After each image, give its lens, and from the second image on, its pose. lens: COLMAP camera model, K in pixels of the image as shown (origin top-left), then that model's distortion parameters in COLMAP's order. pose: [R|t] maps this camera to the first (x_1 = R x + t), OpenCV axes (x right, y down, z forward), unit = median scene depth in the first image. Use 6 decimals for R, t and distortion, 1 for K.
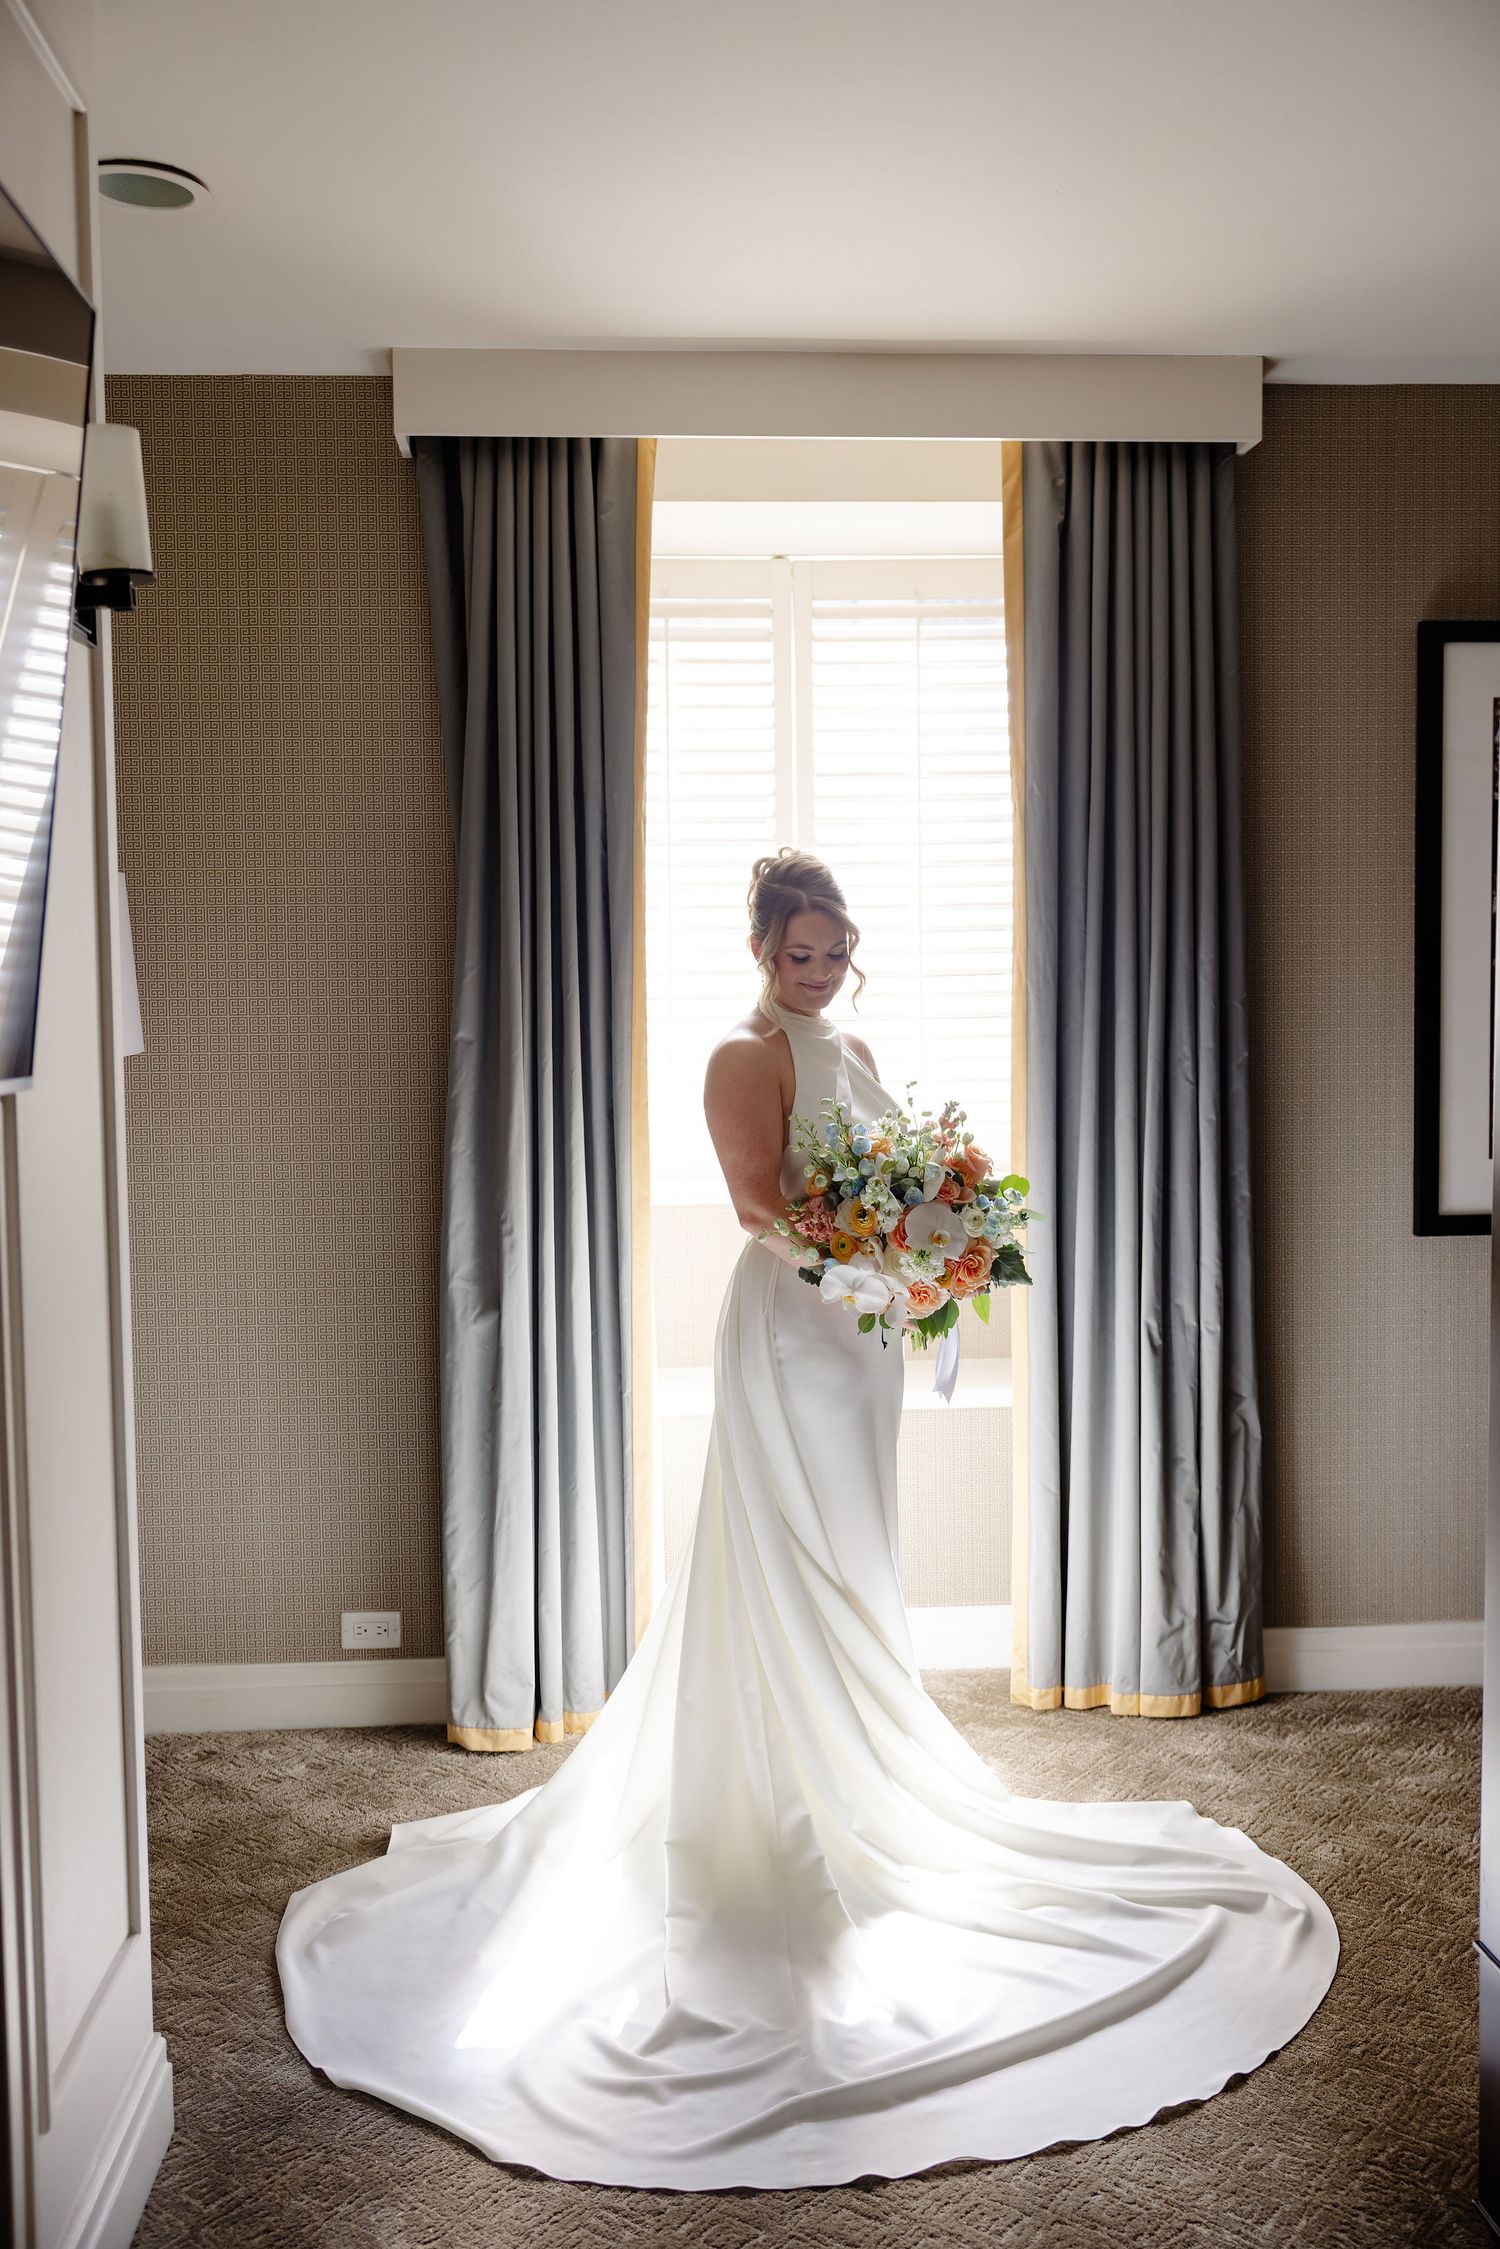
lens RADIAL K [[2075.2, 0, 766.1], [0, 2075.2, 1127.1], [0, 0, 1]] dist [-0.010365, -0.016414]
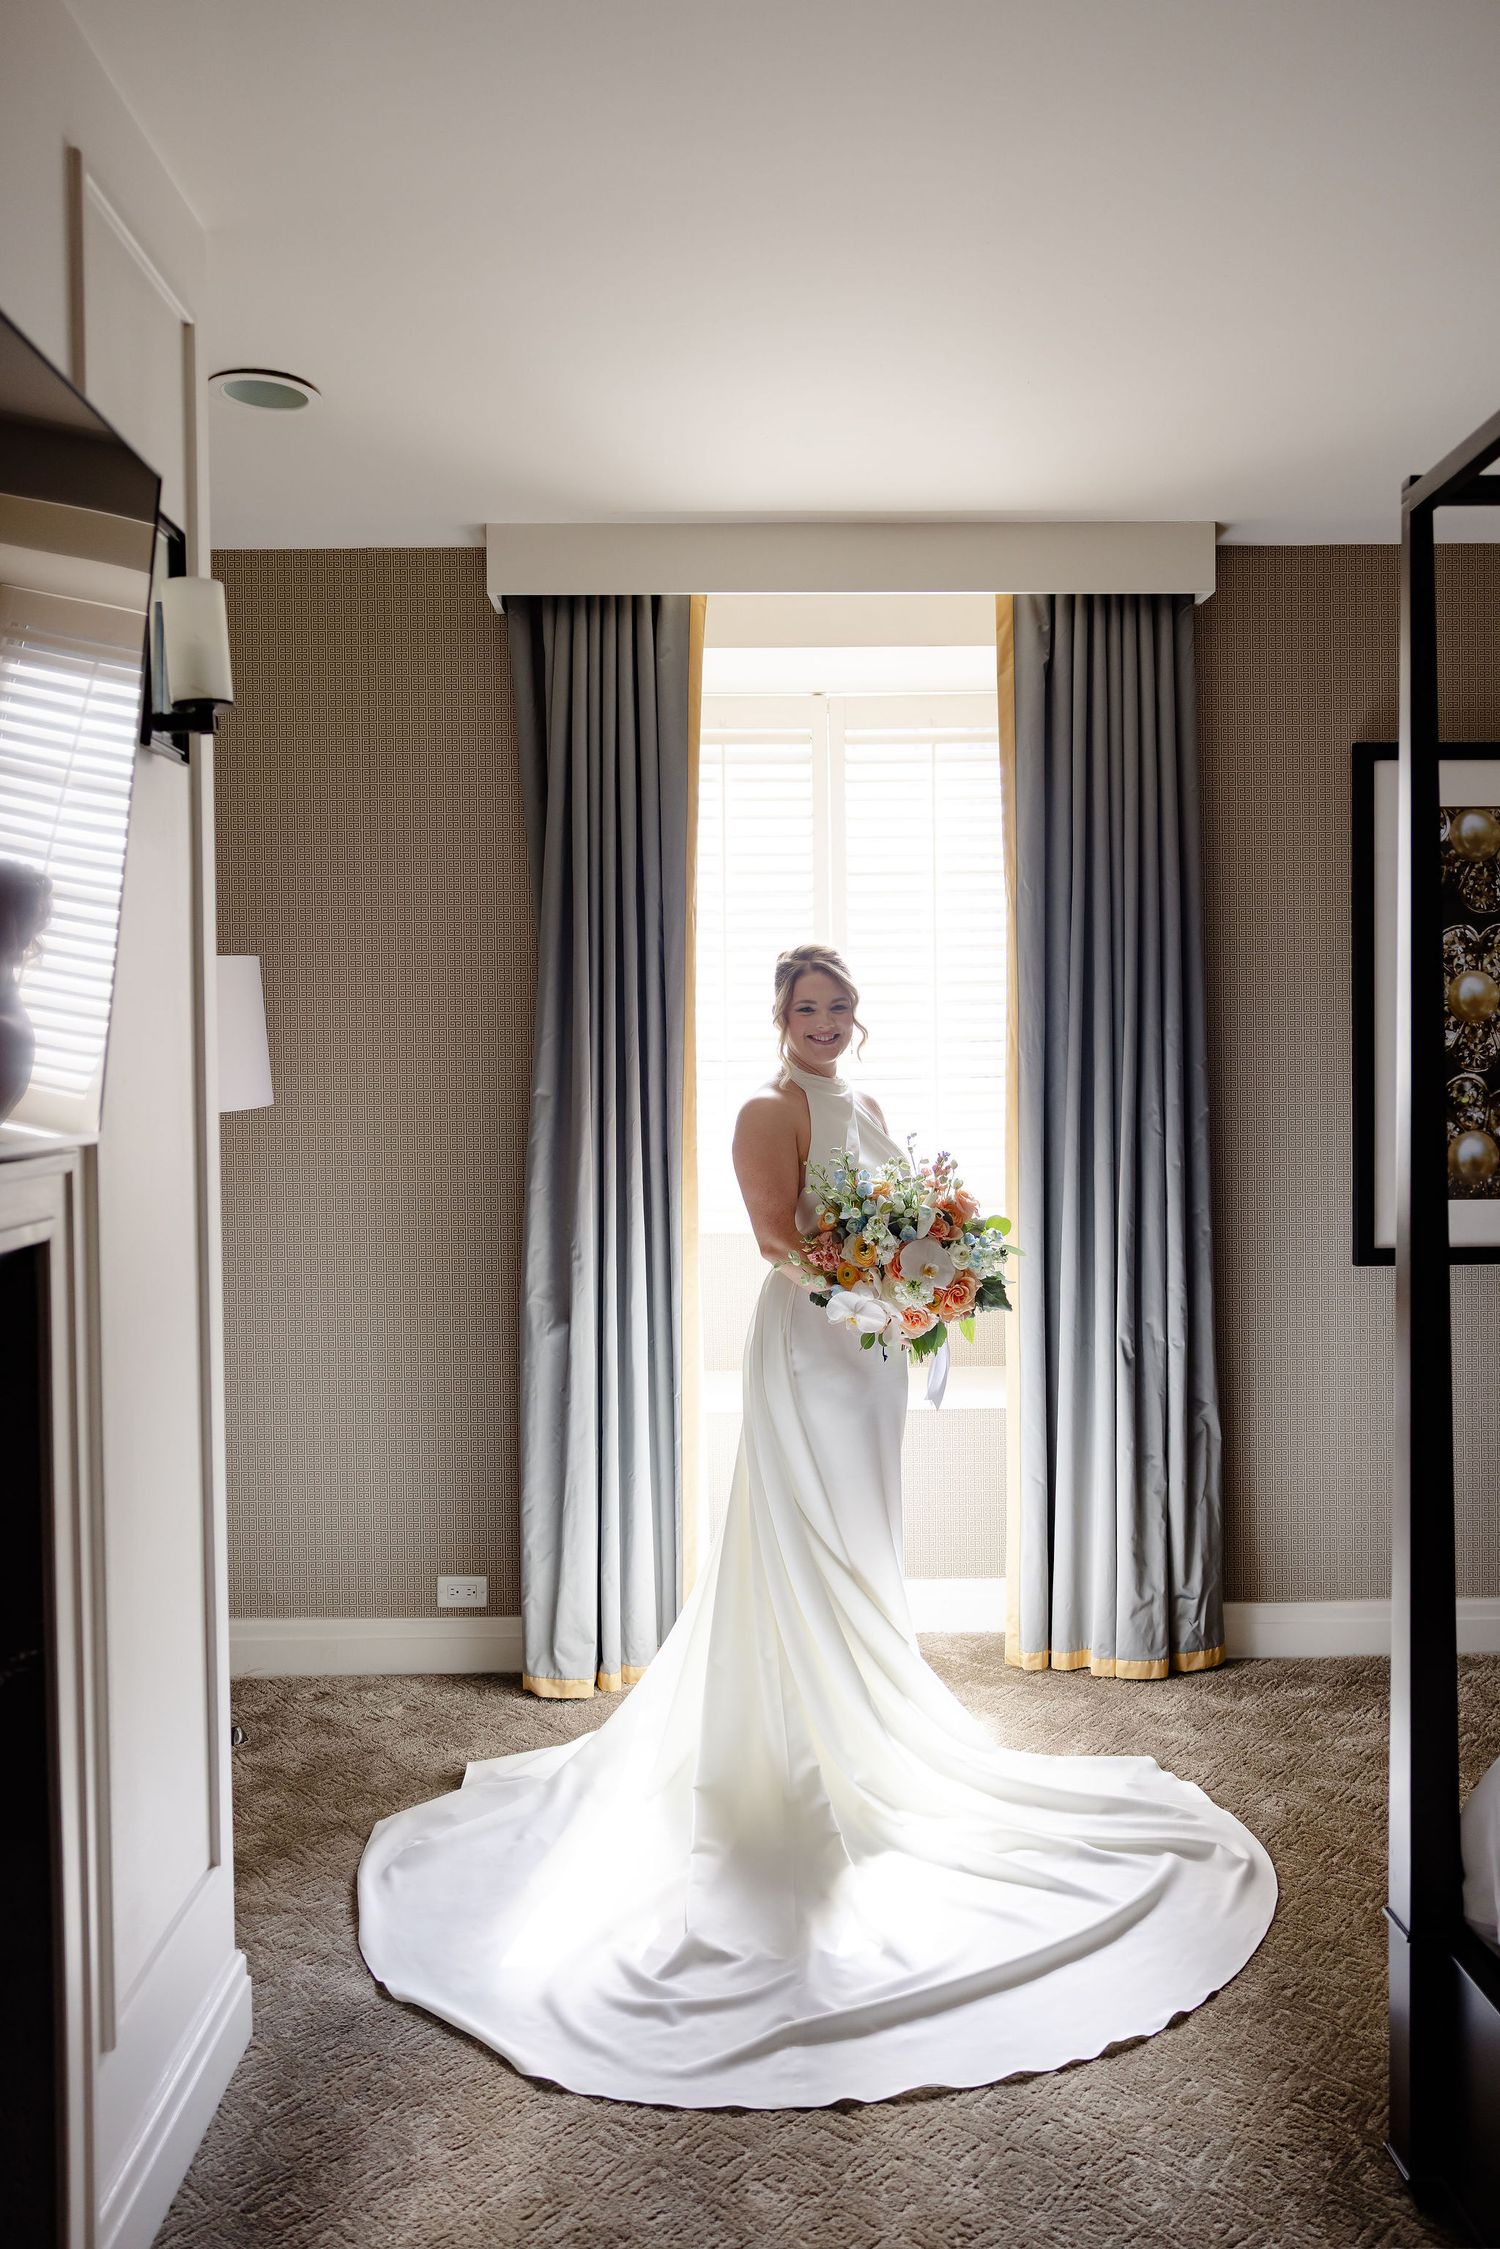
lens RADIAL K [[1683.5, 0, 765.8], [0, 1683.5, 1100.6], [0, 0, 1]] dist [-0.031541, 0.007648]
pose [[0.998732, 0.004080, -0.050173, 0.036516], [-0.005870, 0.999350, -0.035574, -0.006333], [0.049995, 0.035823, 0.998107, 0.047688]]
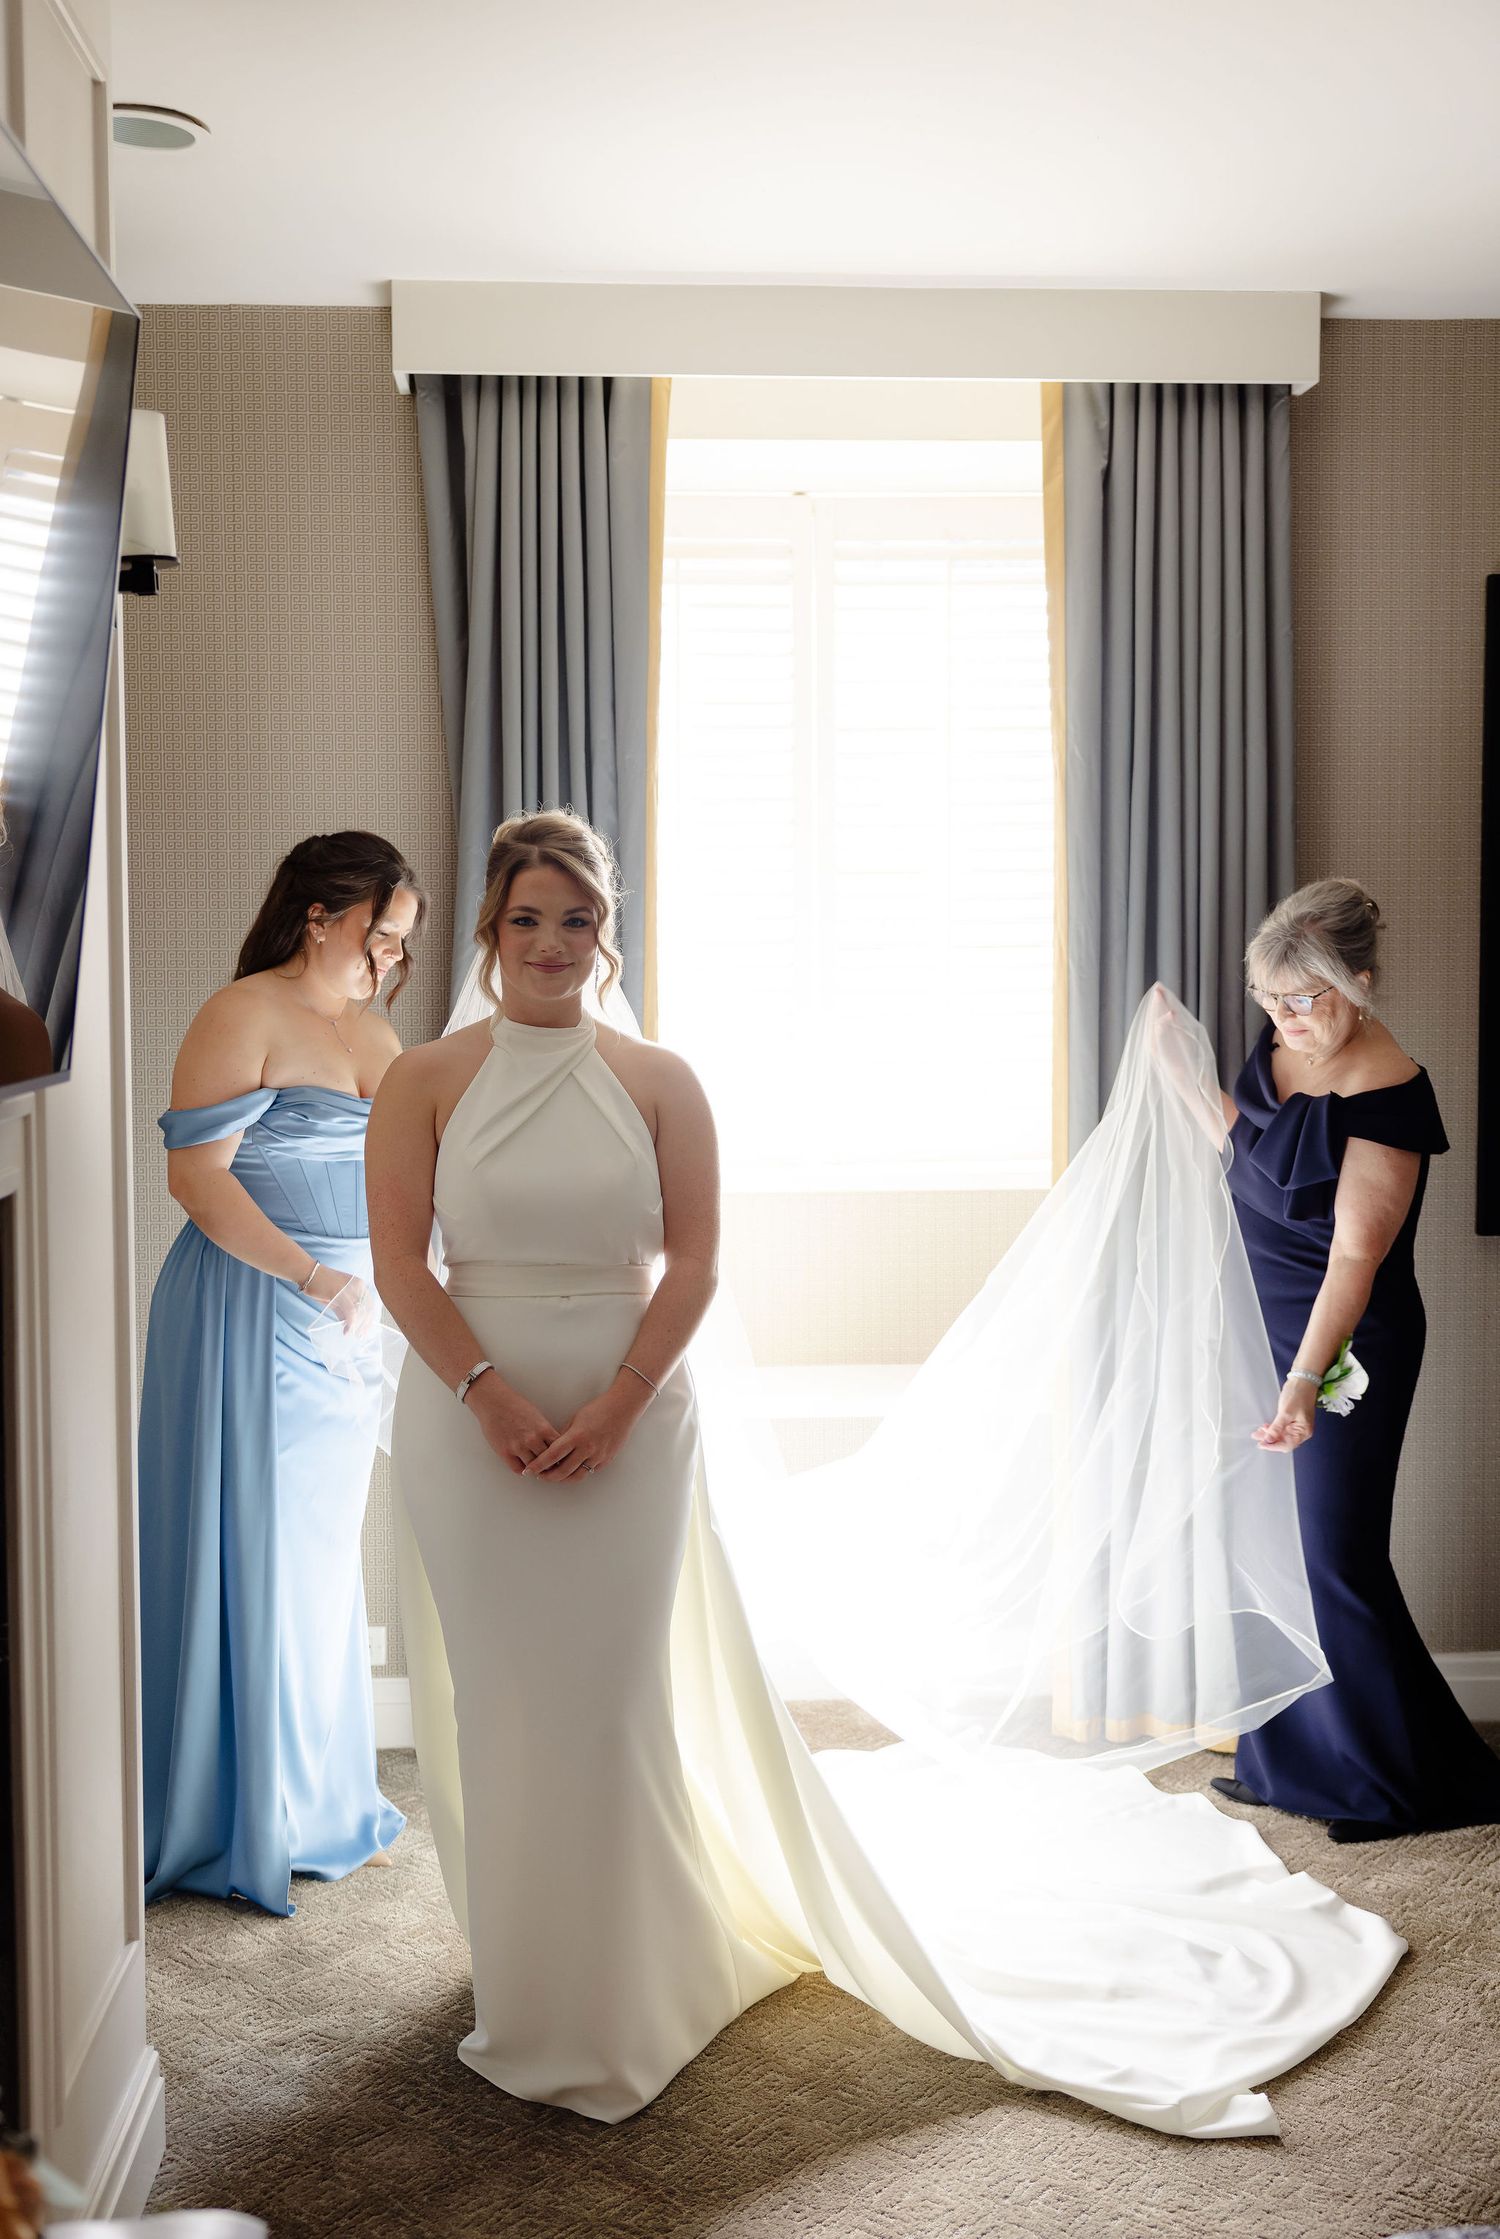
lens RADIAL K [[2400.4, 0, 753.0], [0, 2400.4, 1096.0], [0, 0, 1]] dist [-0.012903, 0.000000]
pose [[0.999928, 0.009352, -0.007530, -0.005612], [-0.009363, 0.999955, -0.001404, -0.006913], [0.007517, 0.001475, 0.999971, -0.095274]]
